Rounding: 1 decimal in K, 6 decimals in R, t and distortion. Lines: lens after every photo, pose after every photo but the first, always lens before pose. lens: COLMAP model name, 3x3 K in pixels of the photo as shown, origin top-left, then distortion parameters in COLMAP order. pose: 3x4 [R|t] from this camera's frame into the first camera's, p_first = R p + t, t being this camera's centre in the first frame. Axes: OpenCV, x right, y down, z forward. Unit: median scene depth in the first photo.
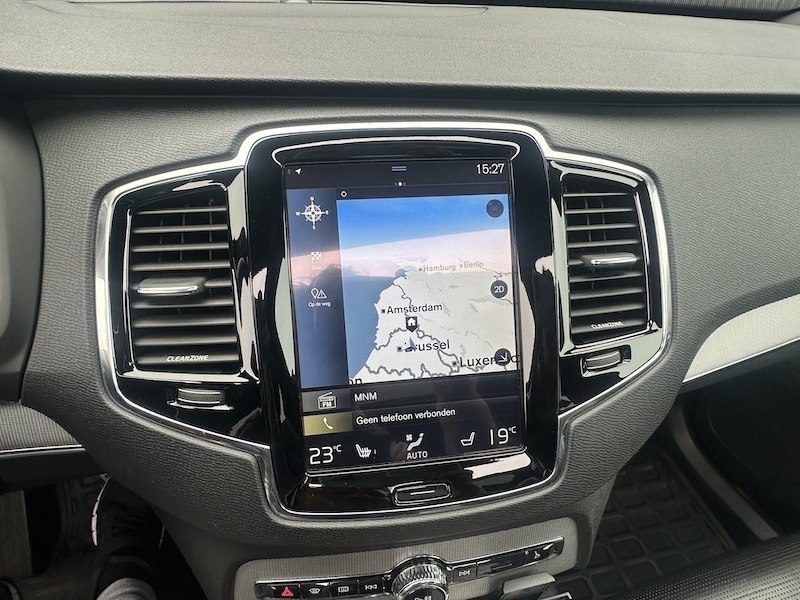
lens RADIAL K [[417.4, 0, 400.0], [0, 417.4, 300.0], [0, 0, 1]] dist [0.000433, 0.000245]
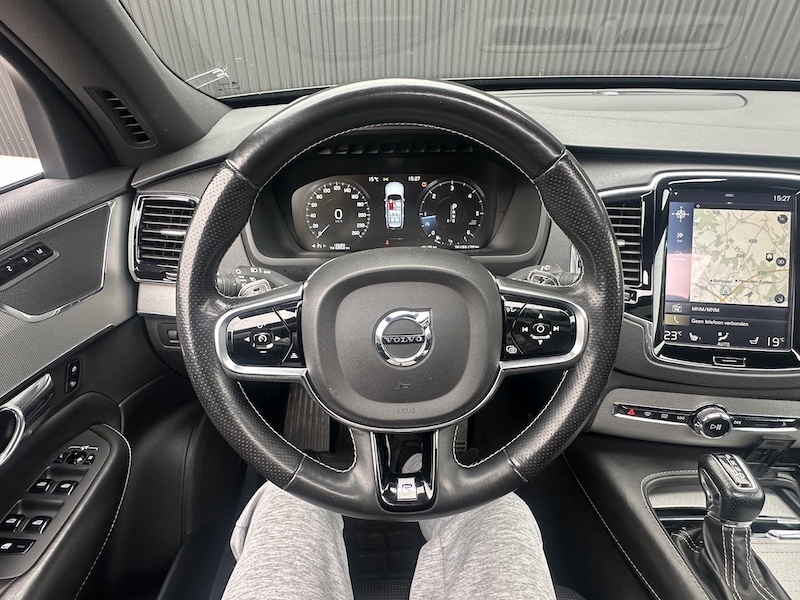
lens RADIAL K [[417.4, 0, 400.0], [0, 417.4, 300.0], [0, 0, 1]] dist [0.000433, 0.000245]
pose [[0.967294, 0.115130, -0.226025, -0.982790], [-0.131803, 0.989454, -0.060067, 0.486773], [0.216726, 0.087893, 0.972268, -1.184502]]
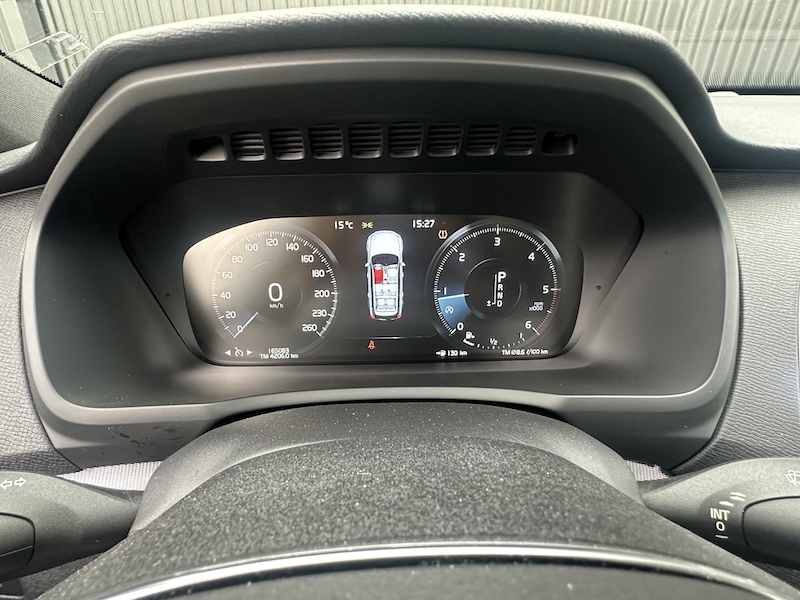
lens RADIAL K [[417.4, 0, 400.0], [0, 417.4, 300.0], [0, 0, 1]] dist [0.000433, 0.000245]
pose [[0.972066, 0.079856, -0.220704, -1.290826], [-0.122060, 0.975174, -0.184760, 0.111234], [0.200471, 0.206538, 0.957681, -0.085572]]
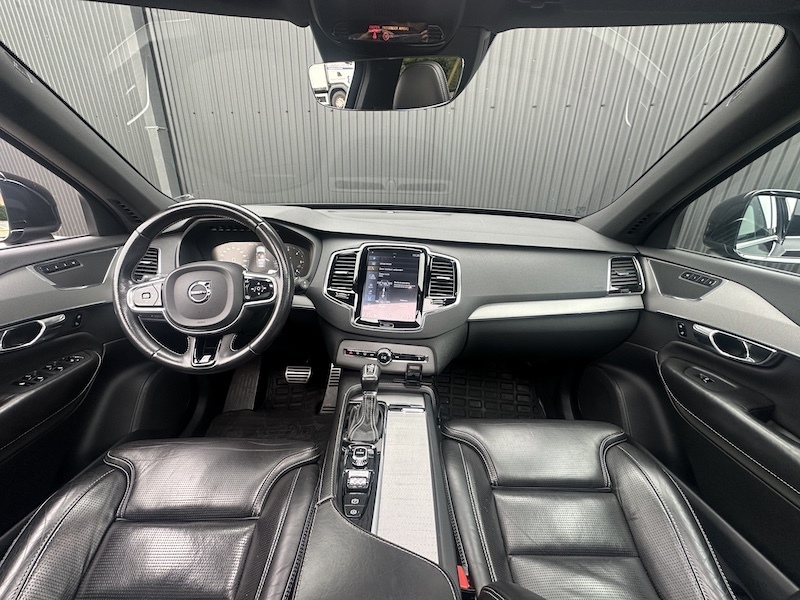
lens RADIAL K [[318.8, 0, 393.9], [0, 318.8, 296.8], [0, 0, 1]] dist [0.017465, 0.000056]
pose [[0.965061, 0.099147, -0.242543, 0.849466], [-0.163760, 0.950821, -0.262912, 0.997294], [0.204548, 0.293445, 0.933836, -1.993932]]
